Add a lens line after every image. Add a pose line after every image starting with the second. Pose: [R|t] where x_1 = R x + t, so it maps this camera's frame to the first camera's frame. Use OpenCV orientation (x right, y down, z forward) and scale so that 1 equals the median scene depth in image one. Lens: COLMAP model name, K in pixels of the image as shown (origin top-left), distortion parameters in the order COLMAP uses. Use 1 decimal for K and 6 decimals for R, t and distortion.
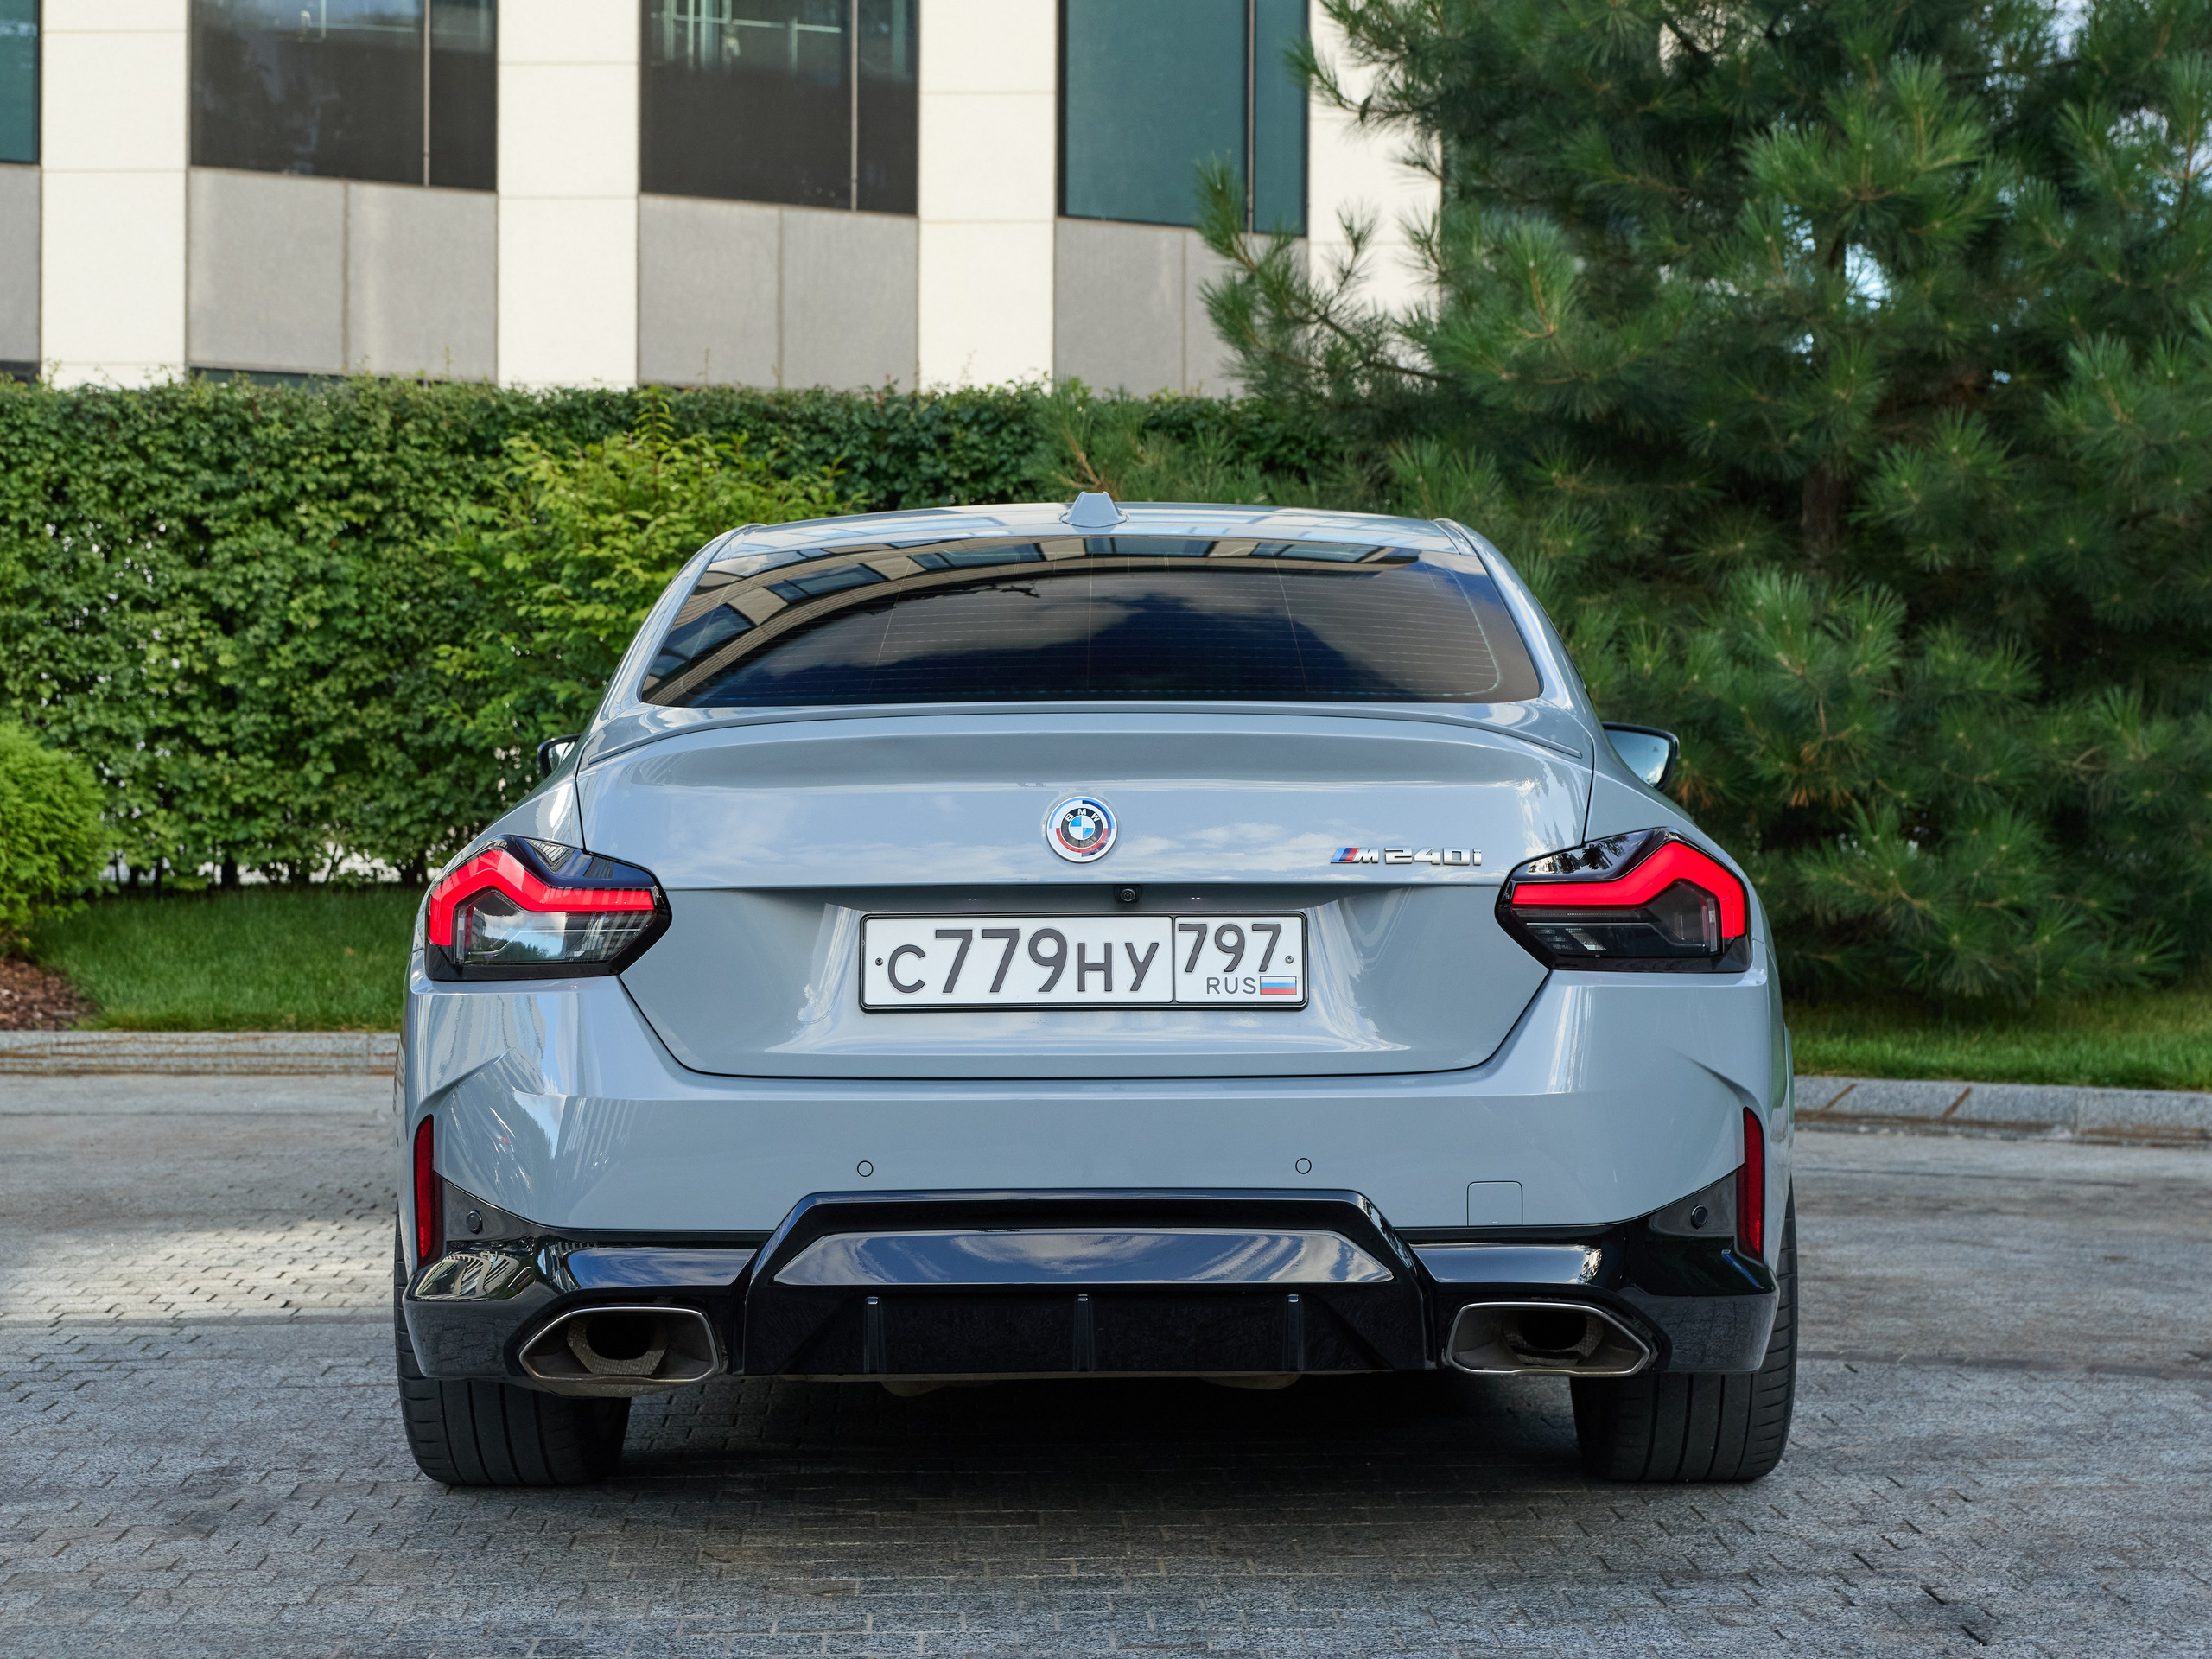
lens RADIAL K [[4588.6, 0, 1015.4], [0, 4588.6, 837.6], [0, 0, 1]] dist [-0.003040, 0.286908]
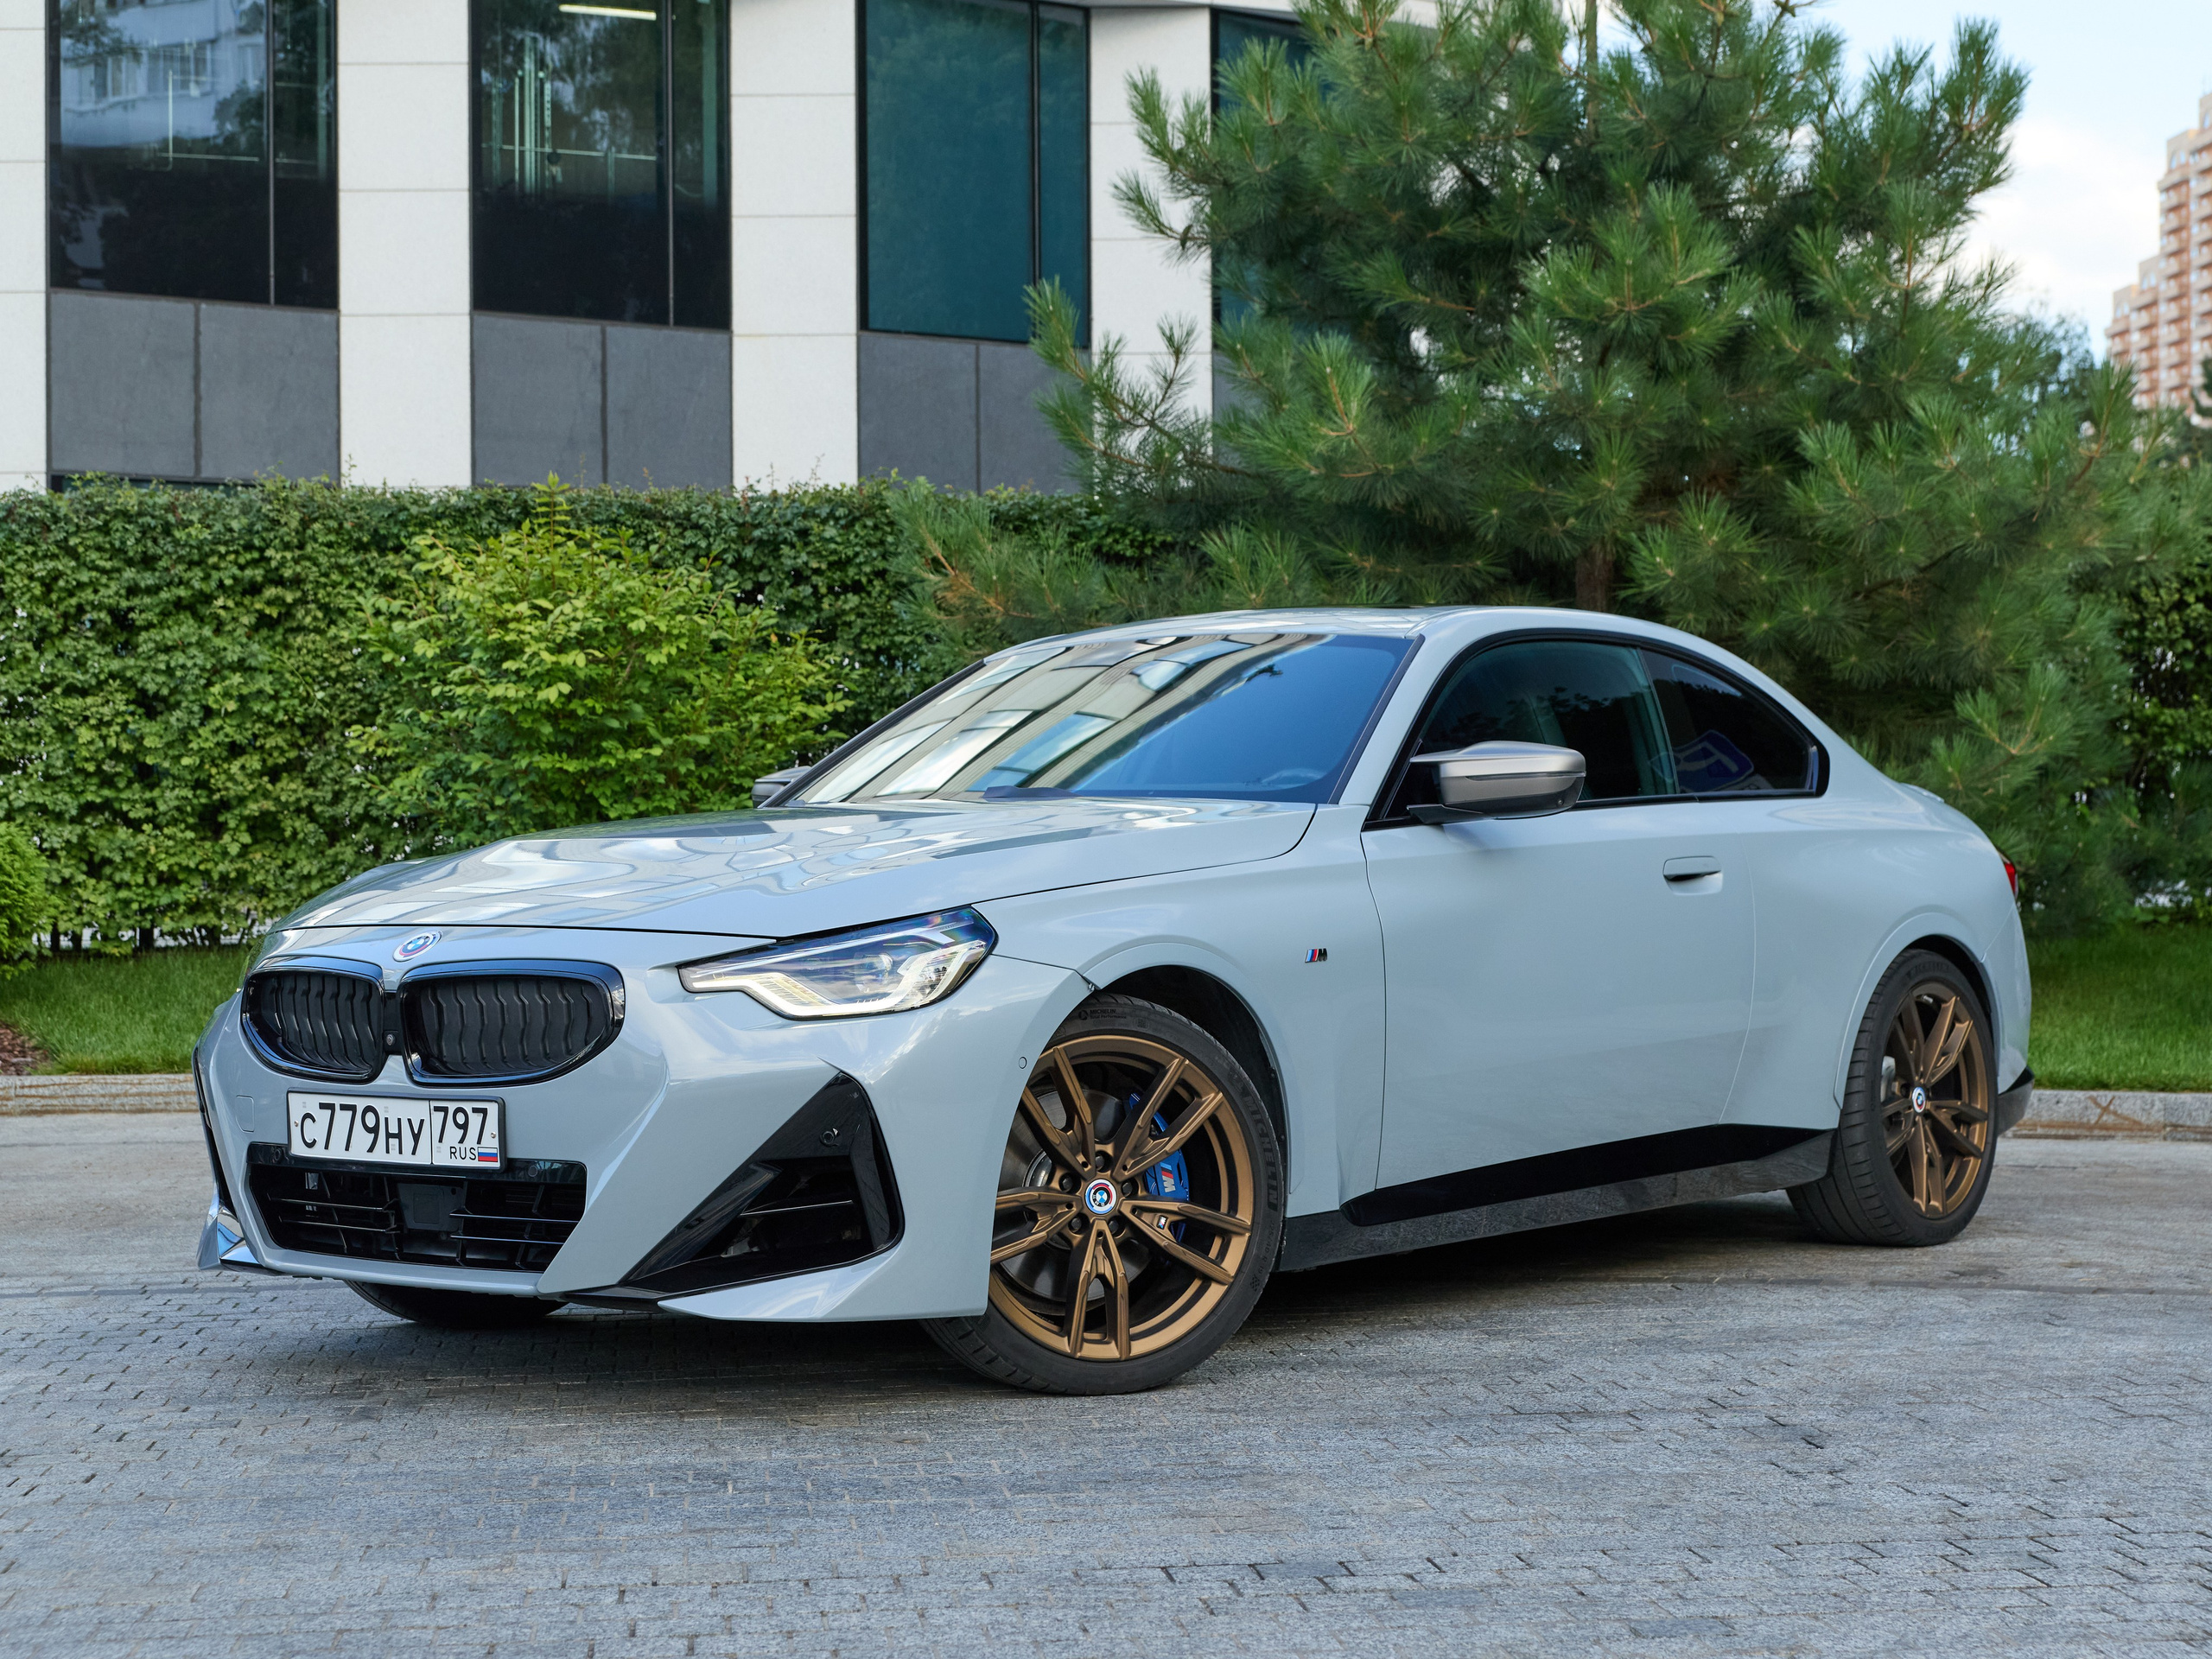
lens RADIAL K [[4588.6, 0, 1015.4], [0, 4588.6, 837.6], [0, 0, 1]] dist [-0.003040, 0.286908]
pose [[0.997971, -0.013105, 0.062306, -0.034715], [0.014554, 0.999633, -0.022855, 0.012451], [-0.061984, 0.023716, 0.997795, -0.104378]]
